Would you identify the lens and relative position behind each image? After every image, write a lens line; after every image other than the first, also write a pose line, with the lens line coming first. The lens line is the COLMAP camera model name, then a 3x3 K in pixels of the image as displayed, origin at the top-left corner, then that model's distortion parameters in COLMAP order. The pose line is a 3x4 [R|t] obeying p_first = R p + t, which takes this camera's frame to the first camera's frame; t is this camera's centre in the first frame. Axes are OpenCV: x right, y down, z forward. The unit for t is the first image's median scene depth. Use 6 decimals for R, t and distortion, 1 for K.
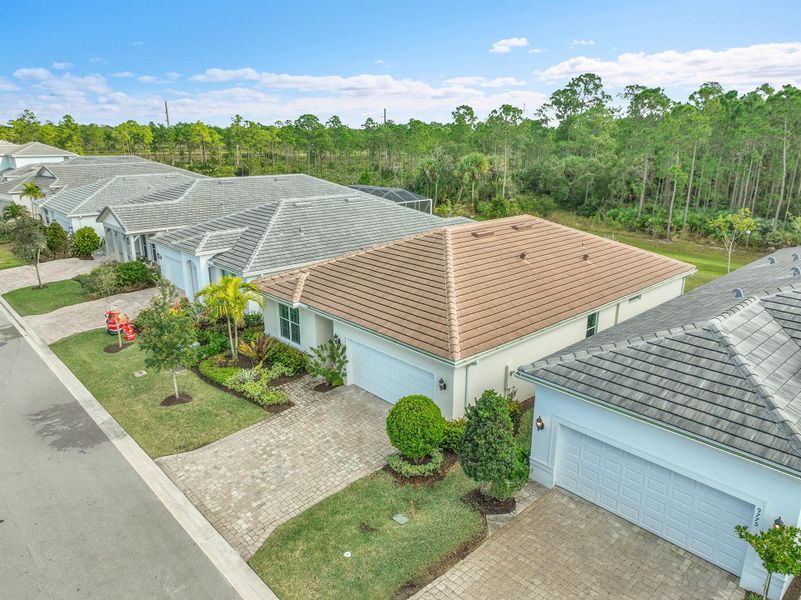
lens RADIAL K [[567.5, 0, 400.5], [0, 567.5, 300.0], [0, 0, 1]] dist [-0.006048, 0.025177]
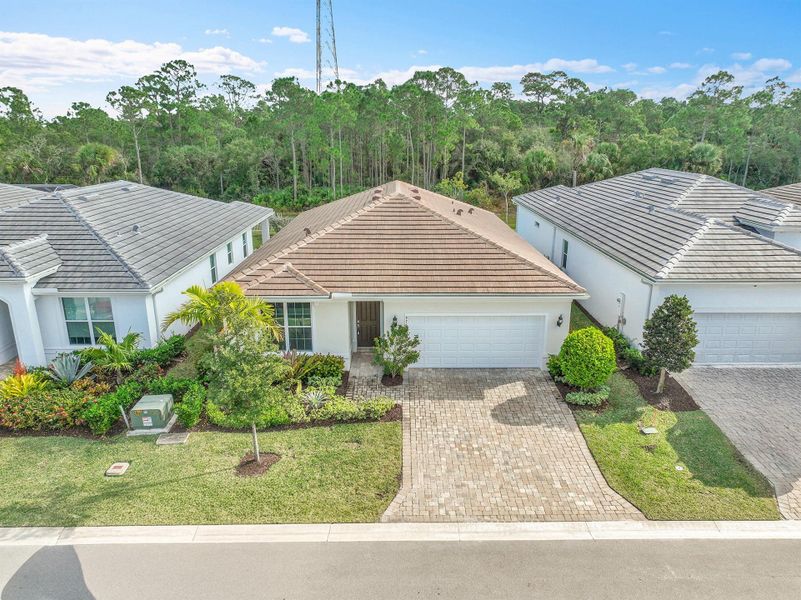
lens RADIAL K [[567.5, 0, 400.5], [0, 567.5, 300.0], [0, 0, 1]] dist [-0.006048, 0.025177]
pose [[0.671845, -0.212353, 0.709599, -0.706679], [0.212062, 0.973064, 0.090418, -0.040521], [-0.709686, 0.089732, 0.698780, 0.373543]]
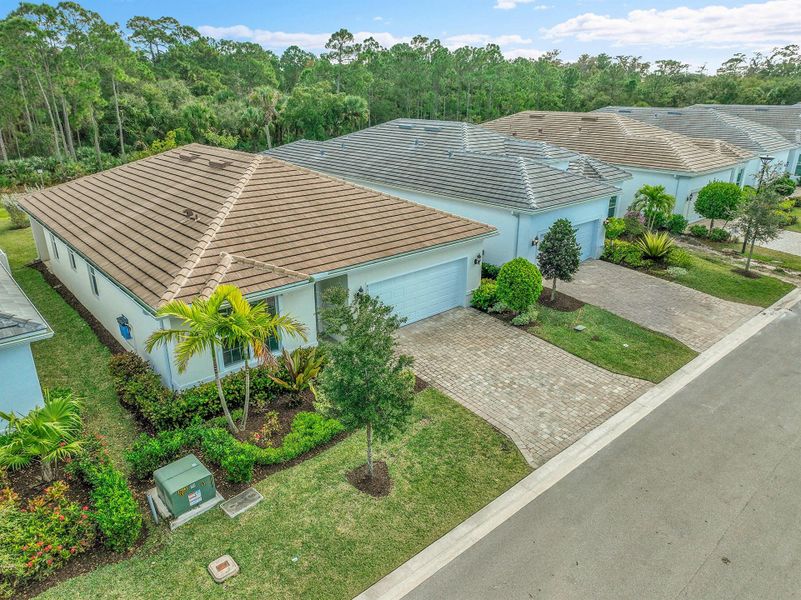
lens RADIAL K [[567.5, 0, 400.5], [0, 567.5, 300.0], [0, 0, 1]] dist [-0.006048, 0.025177]
pose [[0.020642, -0.356187, 0.934187, -0.860498], [0.283744, 0.898053, 0.336140, -0.177113], [-0.958678, 0.258131, 0.119604, 0.834365]]
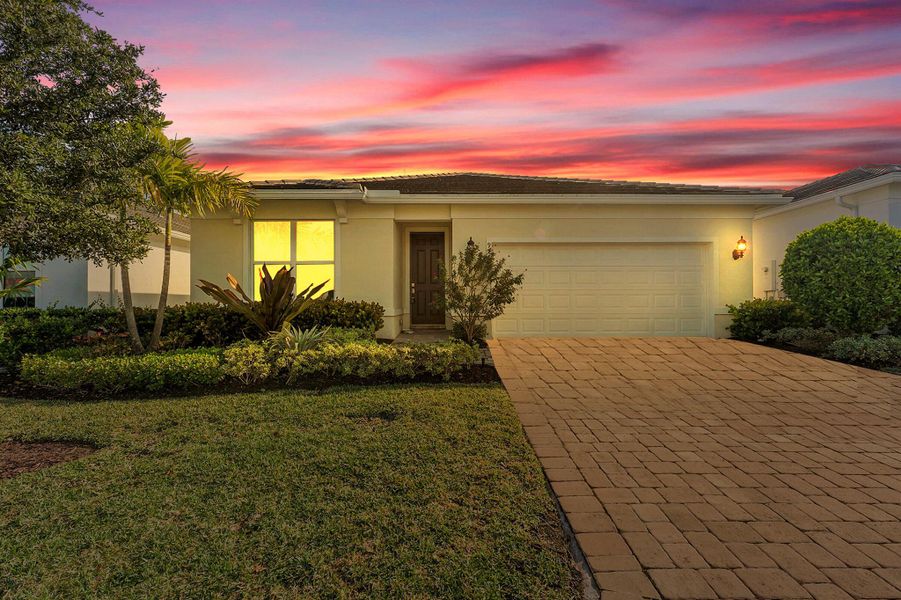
lens RADIAL K [[365.7, 0, 452.8], [0, 365.7, 302.7], [0, 0, 1]] dist [-0.002595, -0.000215]
pose [[0.671014, -0.002104, 0.741442, -0.370474], [0.215310, 0.957457, -0.192140, 0.175531], [-0.709494, 0.288568, 0.642920, 0.792165]]
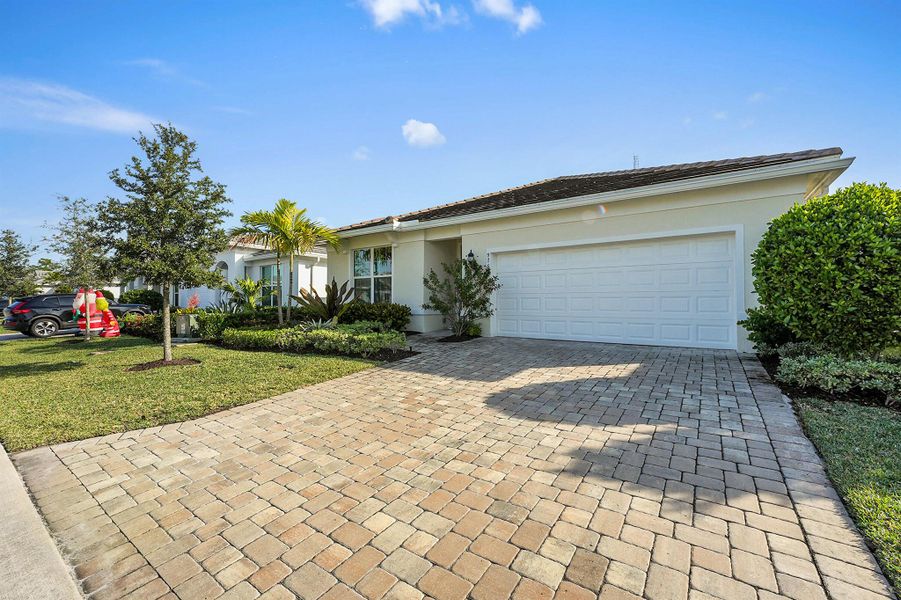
lens RADIAL K [[365.7, 0, 452.8], [0, 365.7, 302.7], [0, 0, 1]] dist [-0.002595, -0.000215]
pose [[0.975330, 0.002499, 0.220739, -0.218414], [0.061603, 0.957132, -0.283026, 0.223619], [-0.211984, 0.289642, 0.933365, 0.627496]]
